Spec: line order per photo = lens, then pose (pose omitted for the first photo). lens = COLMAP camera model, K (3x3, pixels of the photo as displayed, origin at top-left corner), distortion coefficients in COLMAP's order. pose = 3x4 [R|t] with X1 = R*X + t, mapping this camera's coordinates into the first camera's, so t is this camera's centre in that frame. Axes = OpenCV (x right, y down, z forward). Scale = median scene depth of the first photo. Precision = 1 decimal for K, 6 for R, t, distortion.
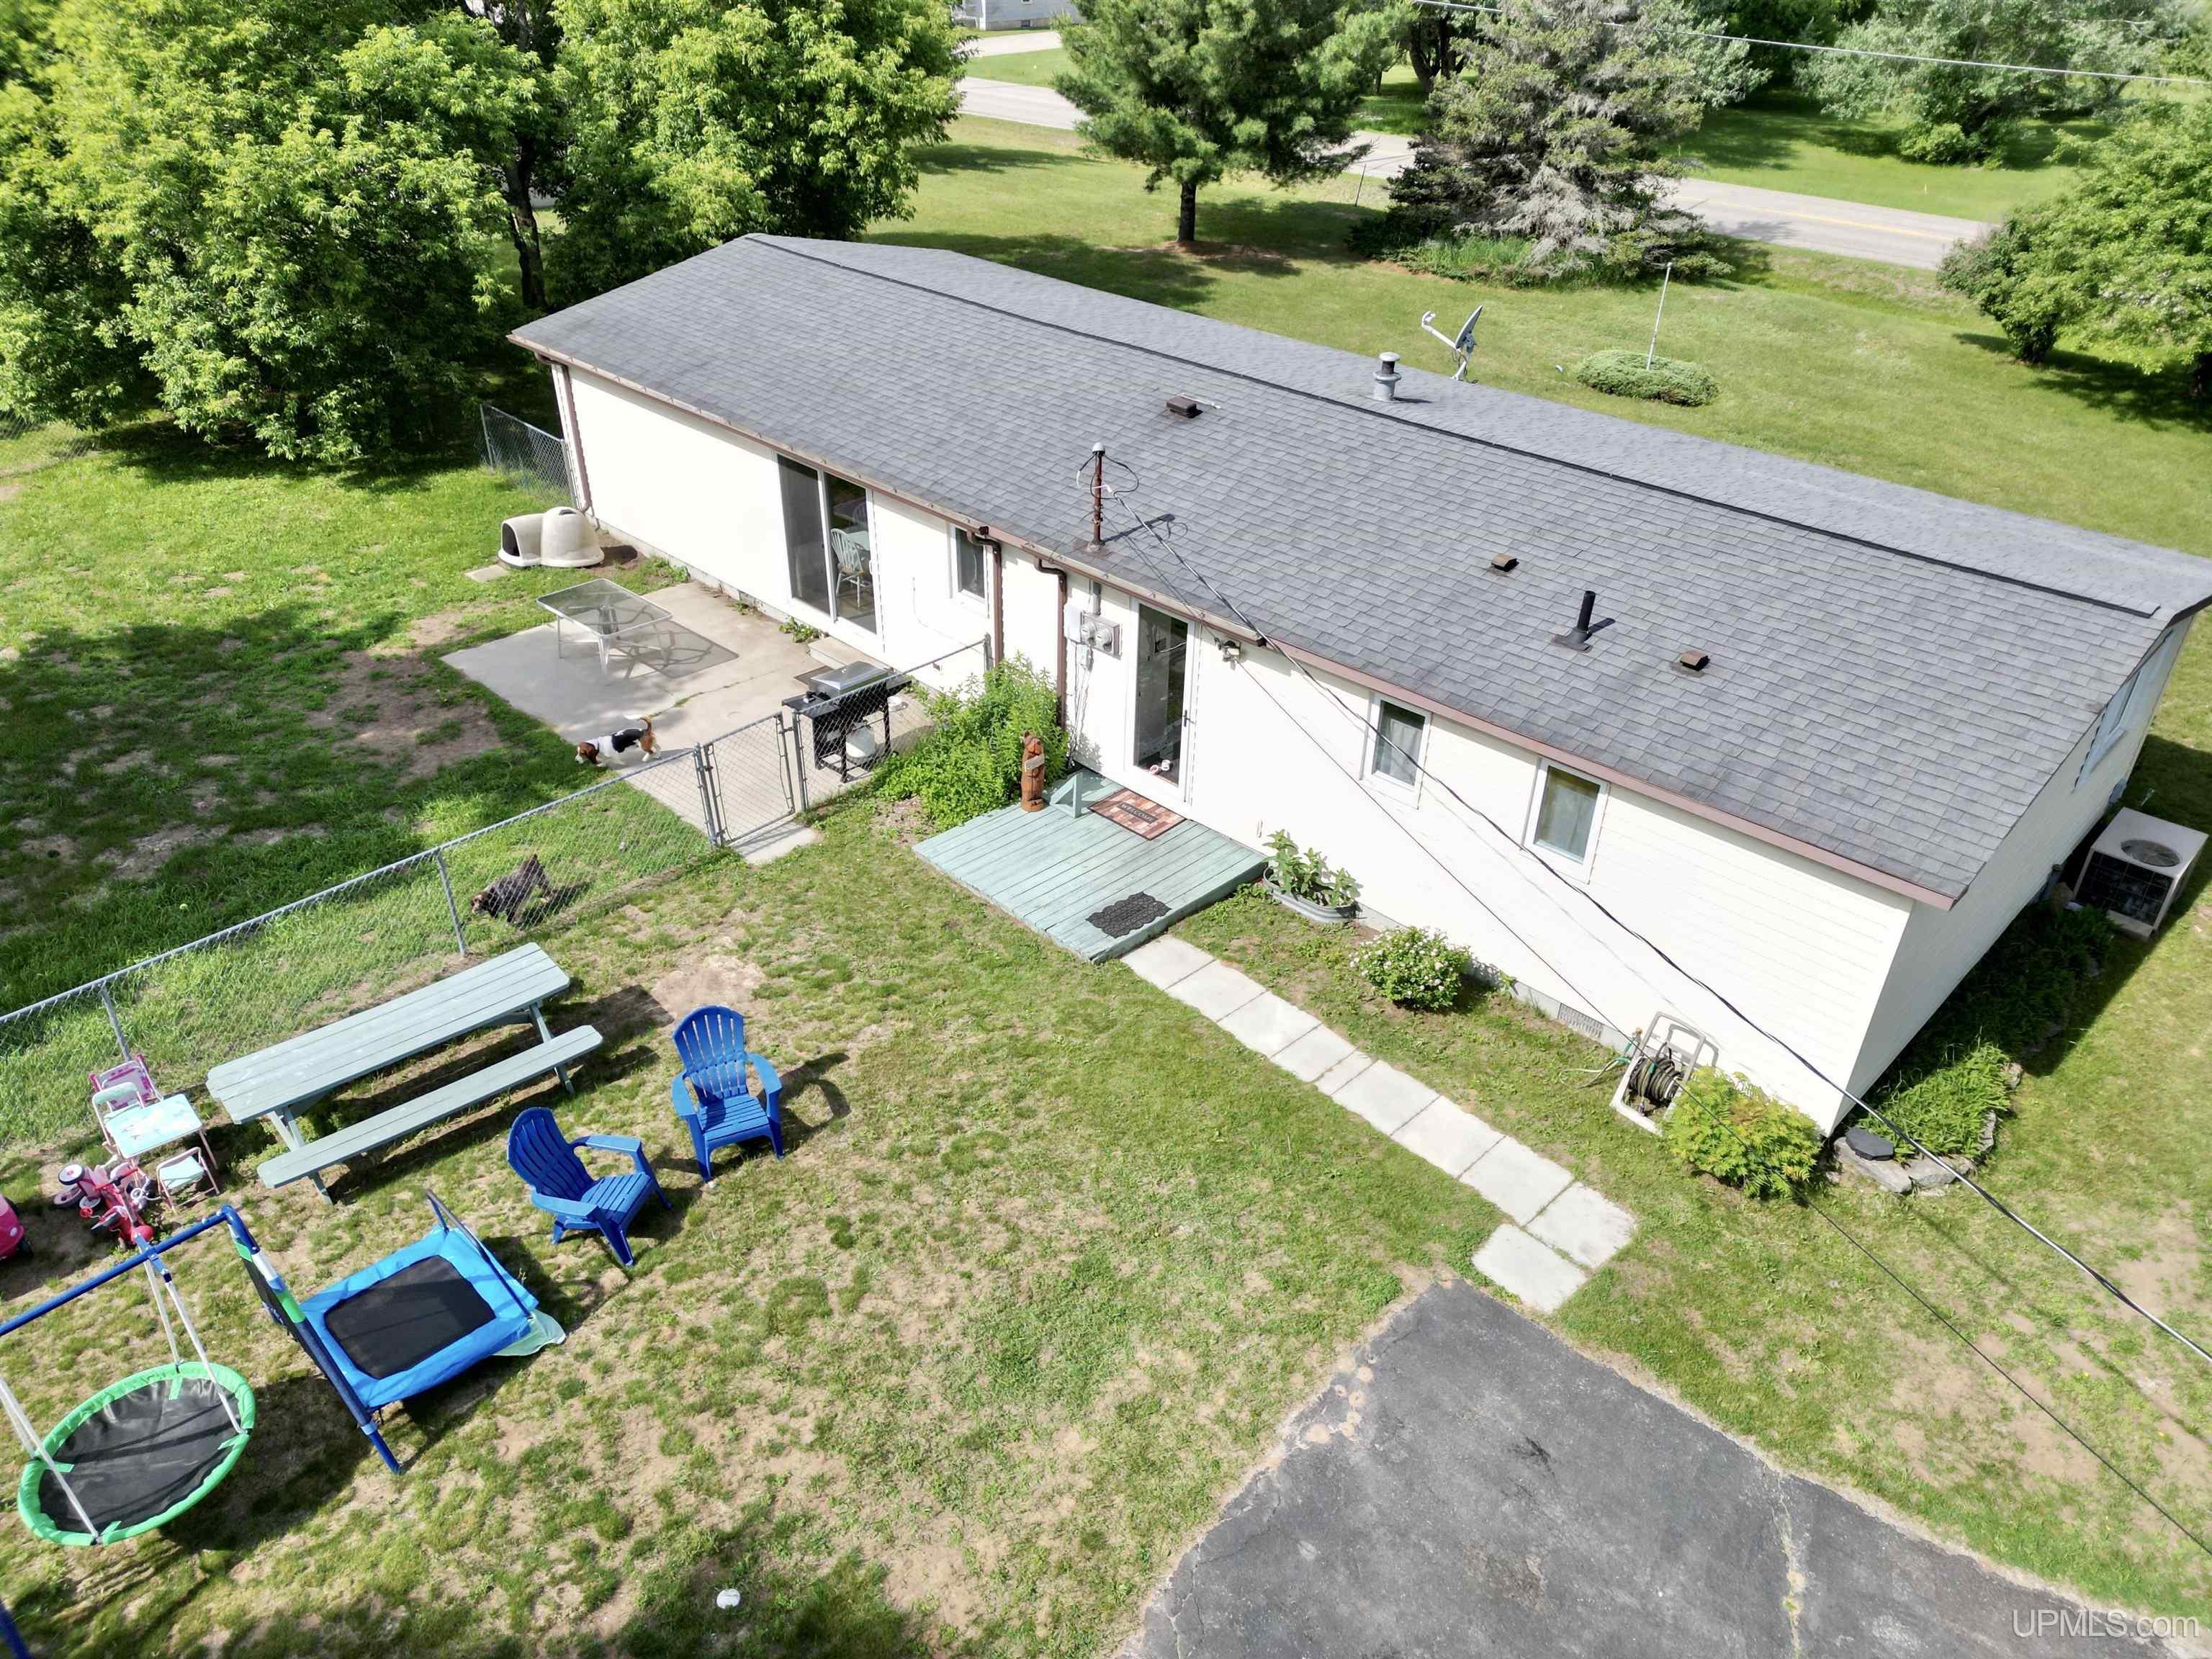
lens RADIAL K [[1534.4, 0, 1092.5], [0, 1534.4, 839.8], [0, 0, 1]] dist [0.054374, -0.002811]
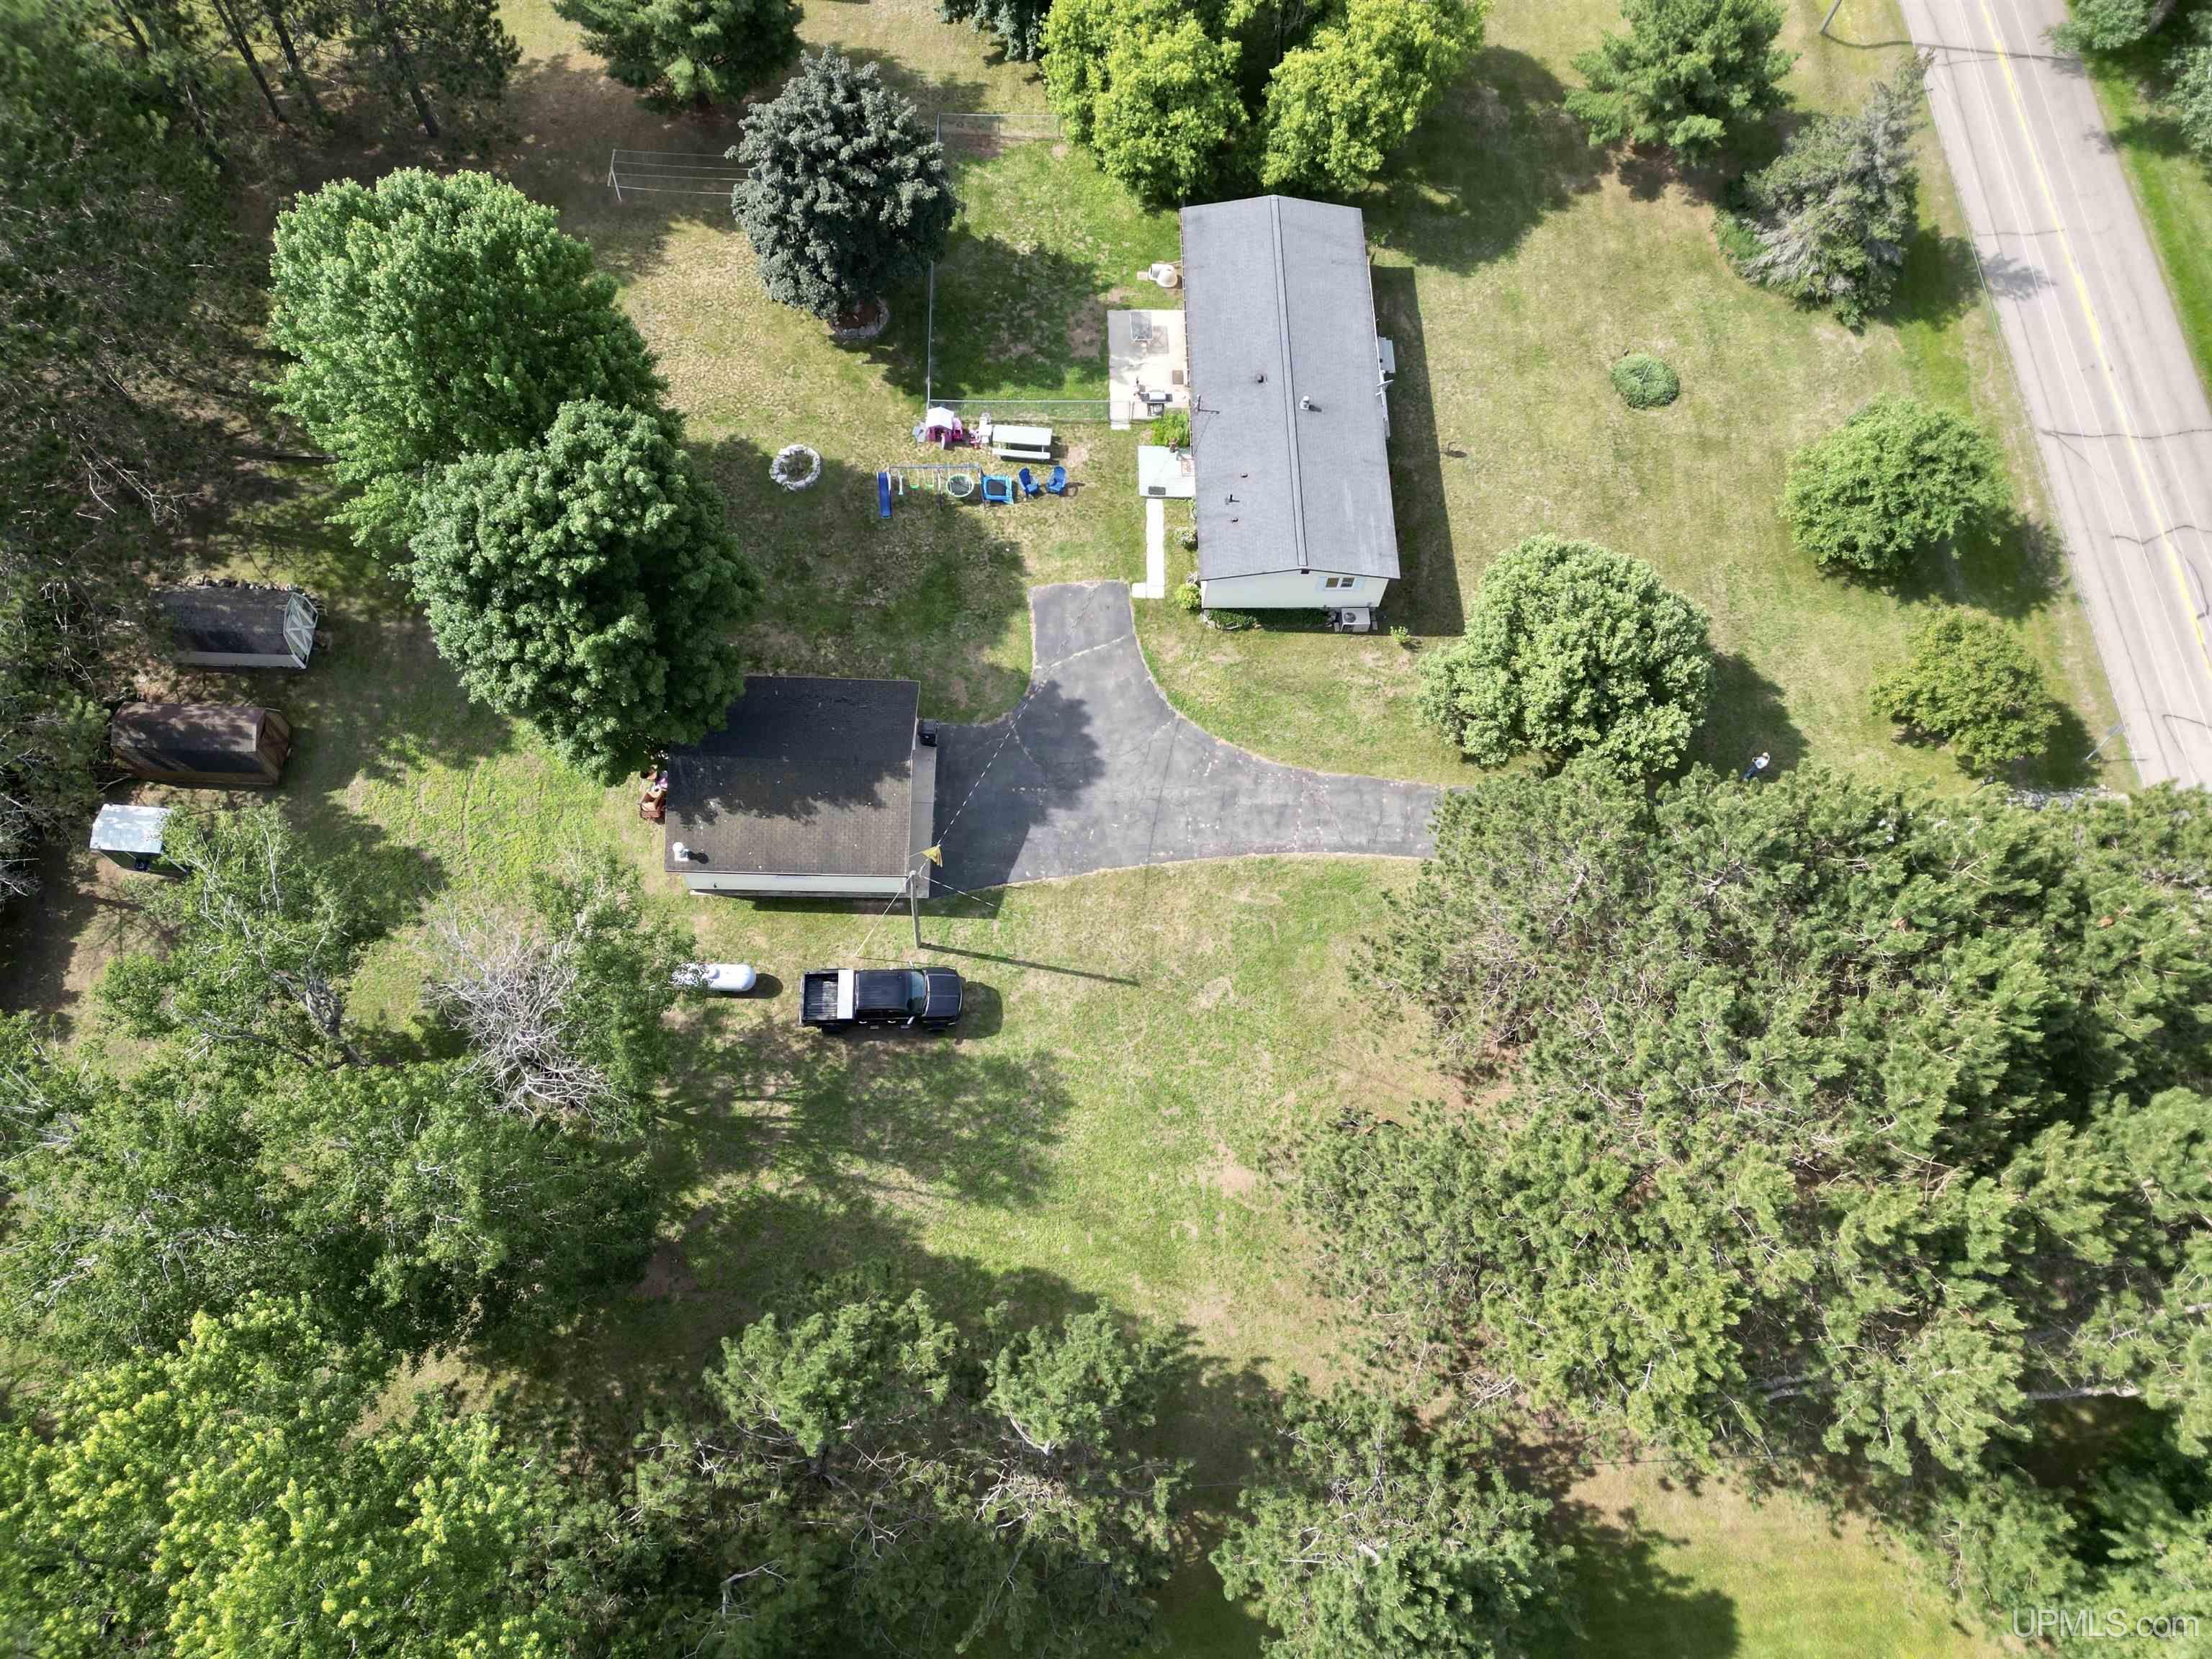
lens RADIAL K [[1534.4, 0, 1092.5], [0, 1534.4, 839.8], [0, 0, 1]] dist [0.054374, -0.002811]
pose [[0.709321, 0.646395, -0.281136, 1.713720], [-0.384537, 0.689111, 0.614213, -1.832185], [0.590758, -0.327567, 0.737364, -2.623047]]
